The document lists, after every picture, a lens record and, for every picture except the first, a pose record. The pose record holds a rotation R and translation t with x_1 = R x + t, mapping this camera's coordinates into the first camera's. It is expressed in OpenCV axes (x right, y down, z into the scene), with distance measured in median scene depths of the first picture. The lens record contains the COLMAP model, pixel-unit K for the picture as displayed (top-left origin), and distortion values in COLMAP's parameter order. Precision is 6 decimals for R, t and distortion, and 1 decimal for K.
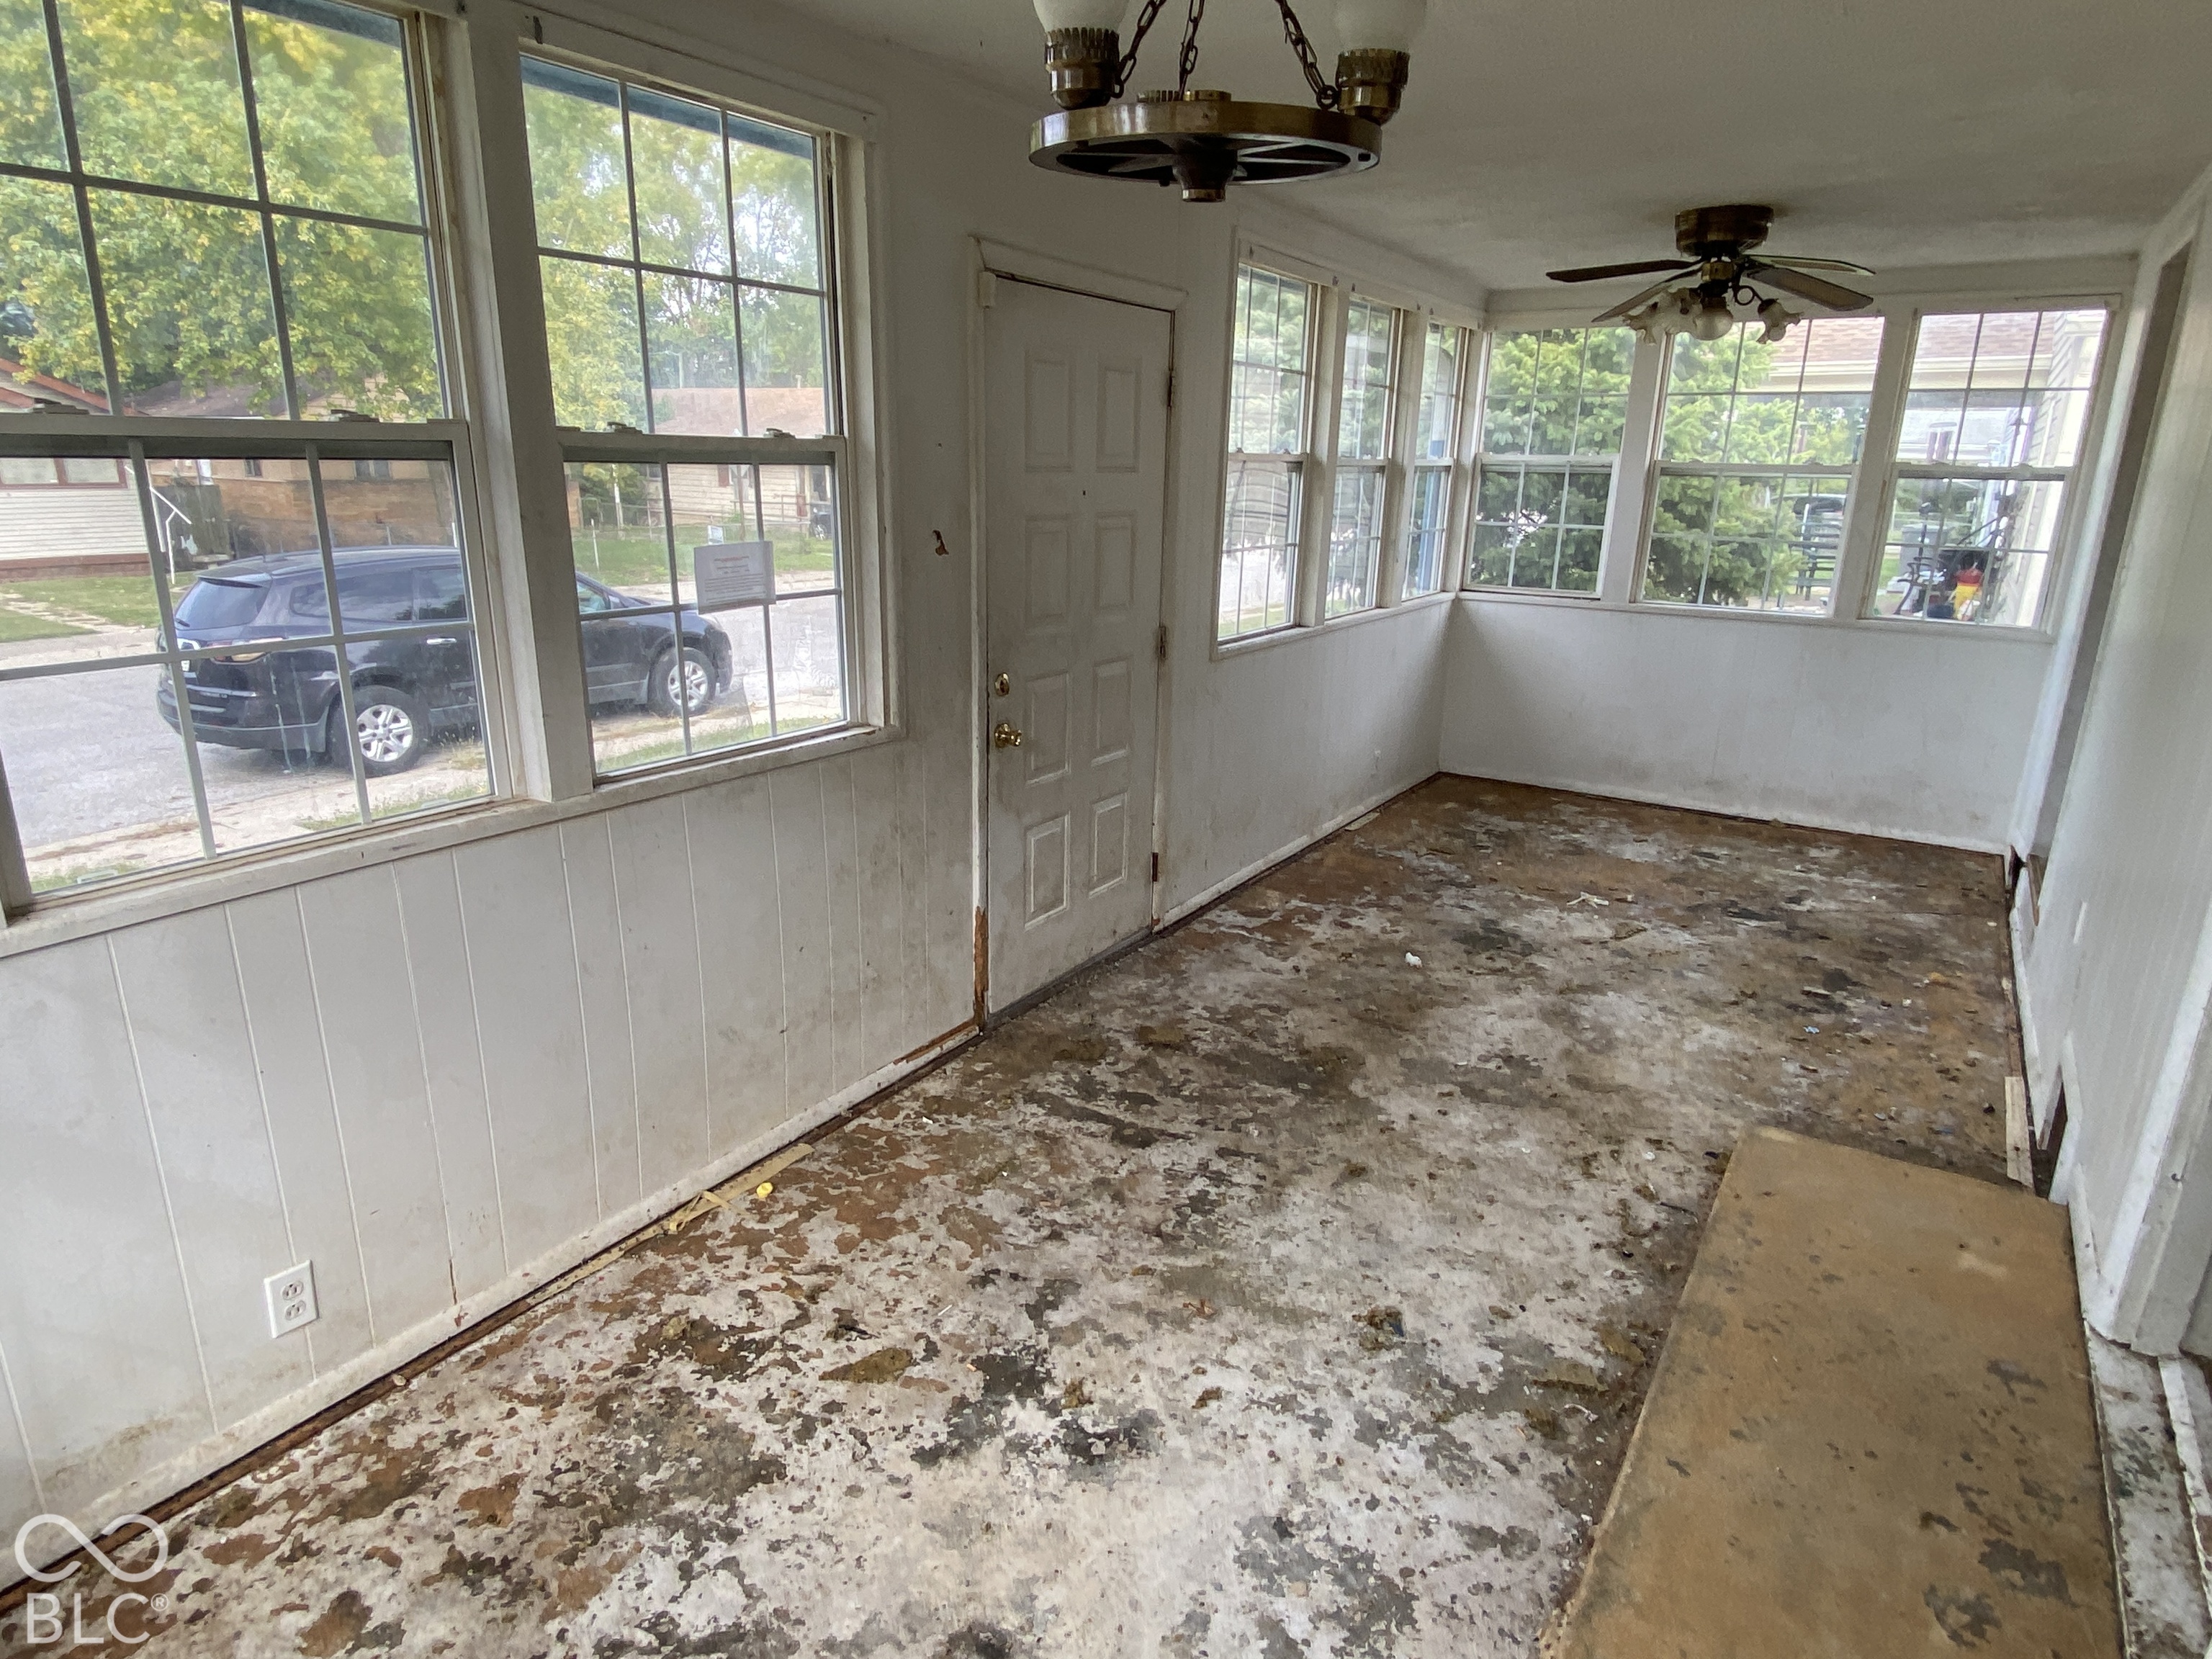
lens RADIAL K [[1278.9, 0, 1106.0], [0, 1278.9, 829.5], [0, 0, 1]] dist [0.002702, -0.001073]
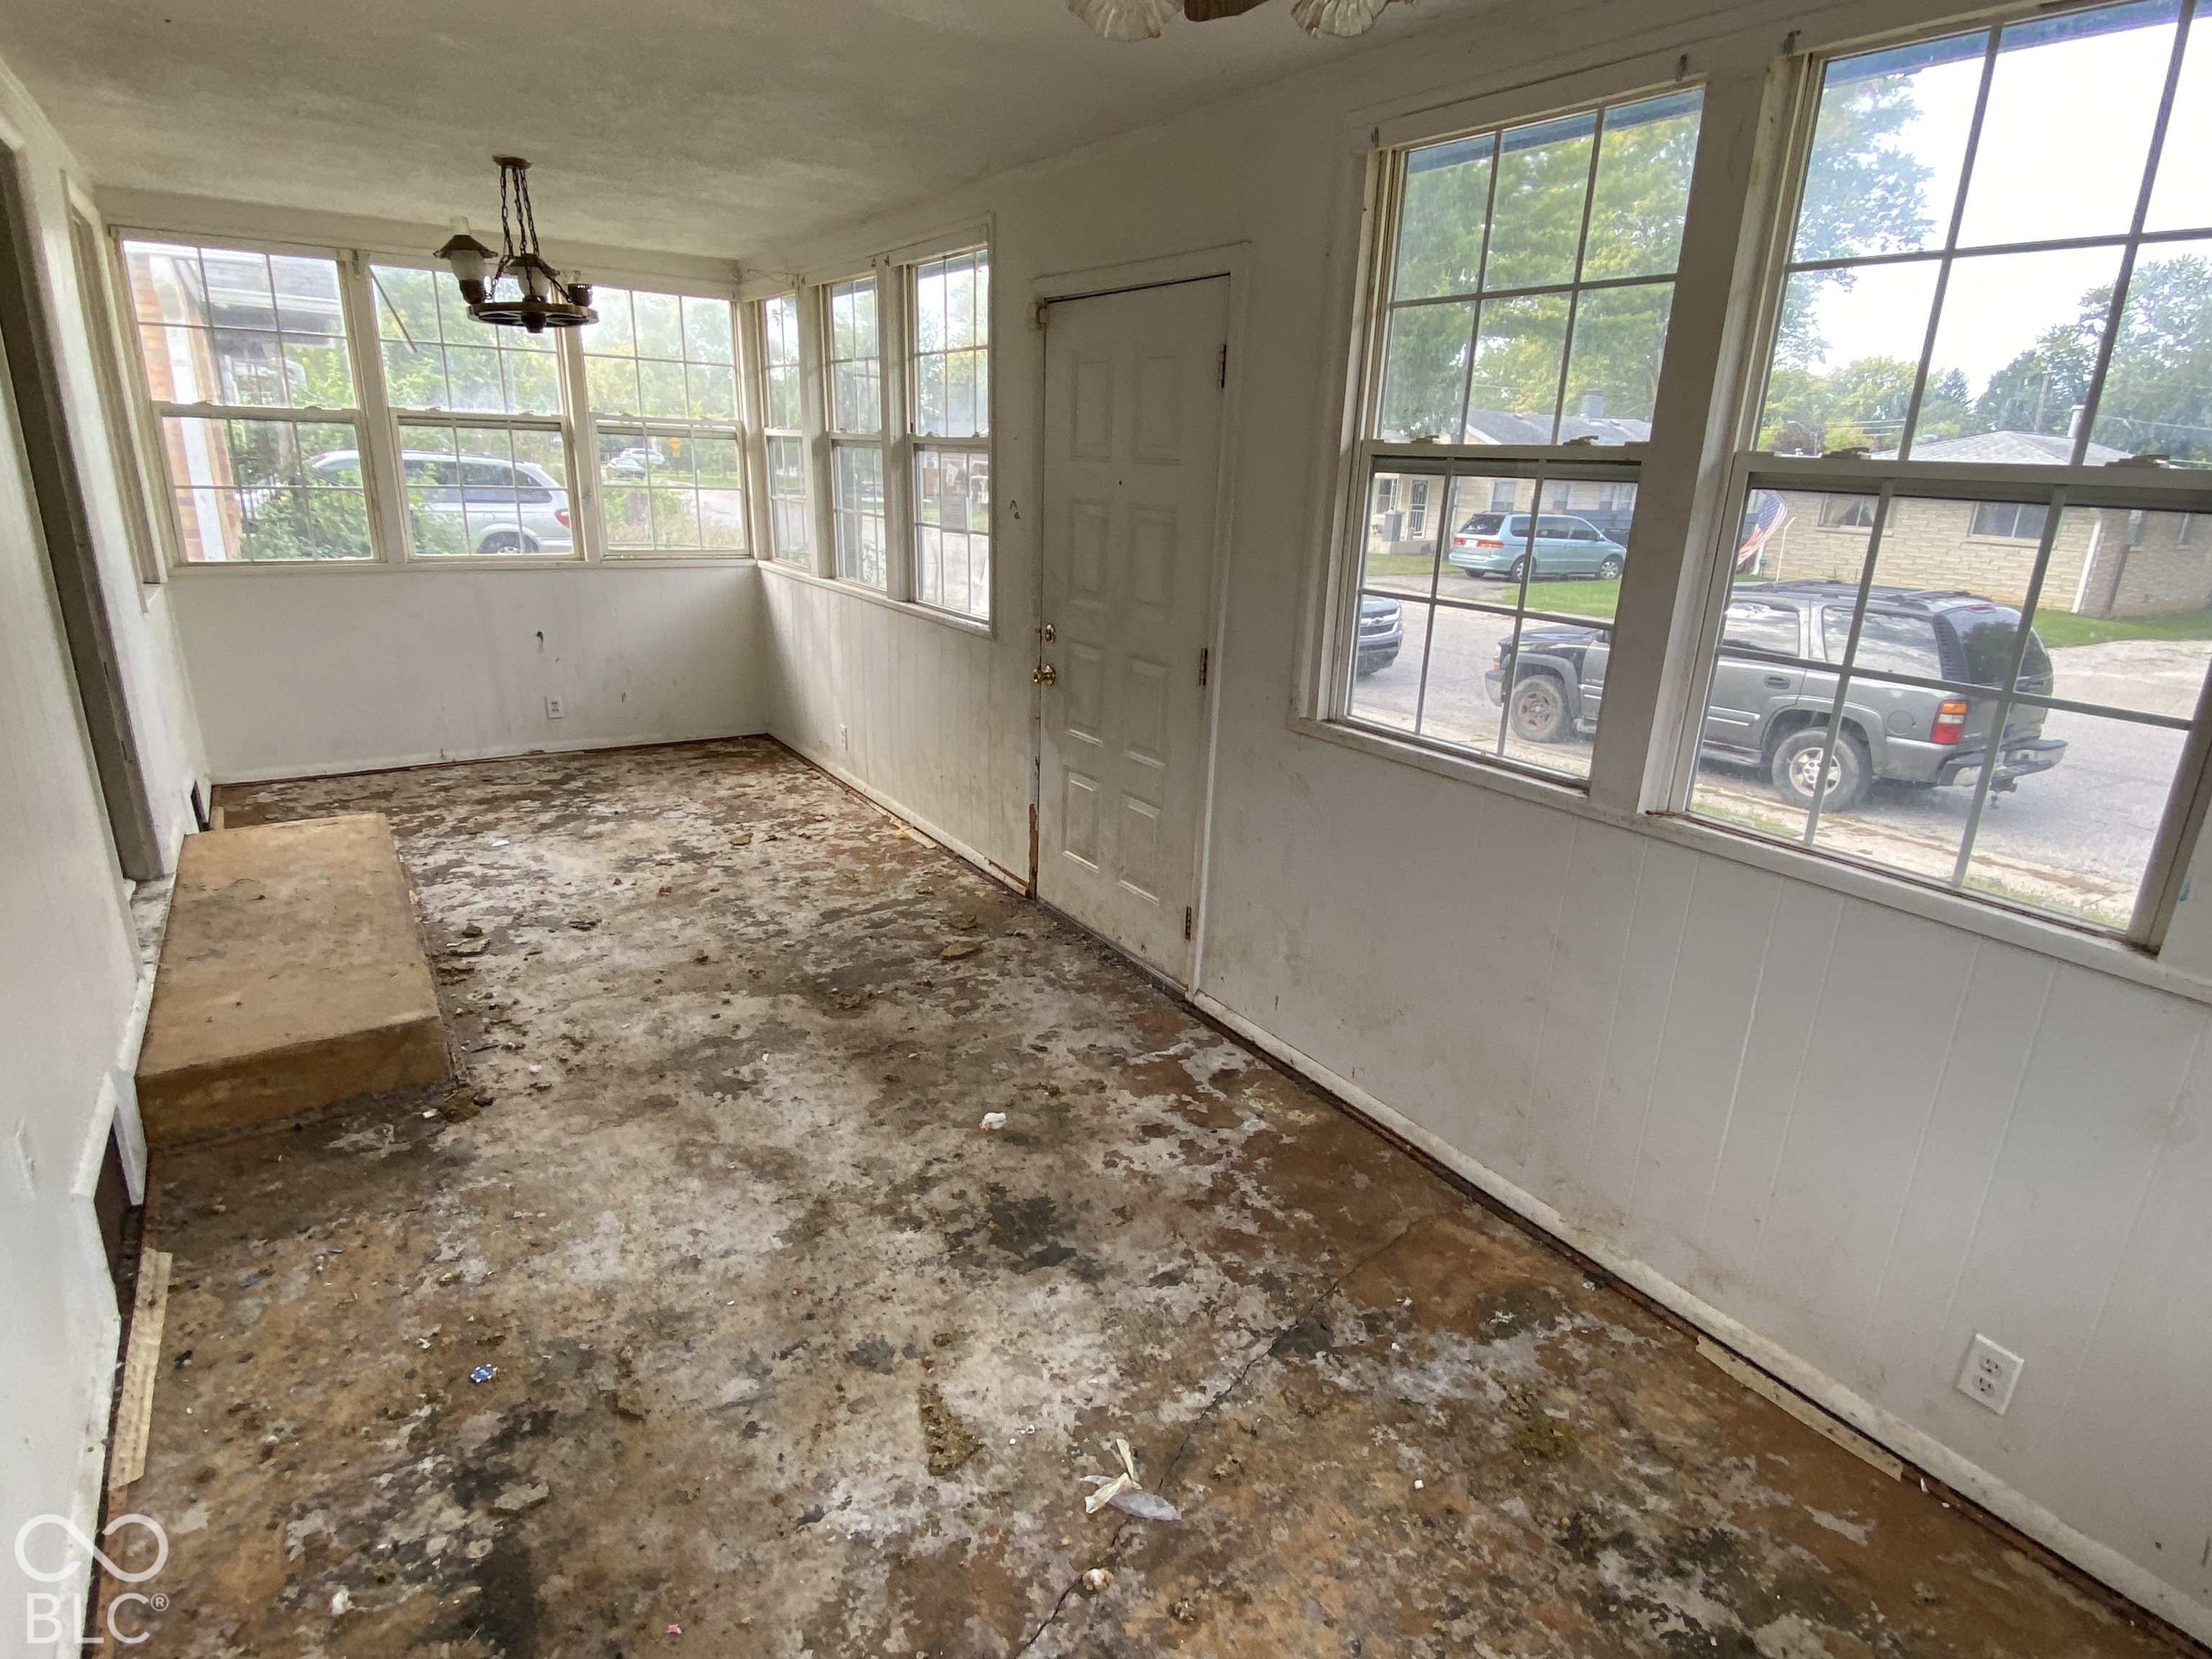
lens RADIAL K [[1198.7, 0, 1106.0], [0, 1198.7, 829.5], [0, 0, 1]] dist [0.001148, -0.000603]
pose [[-0.400296, 0.245982, -0.882755, 0.961602], [-0.304009, 0.873100, 0.381148, -0.402700], [0.864489, 0.420938, -0.274718, 1.442283]]
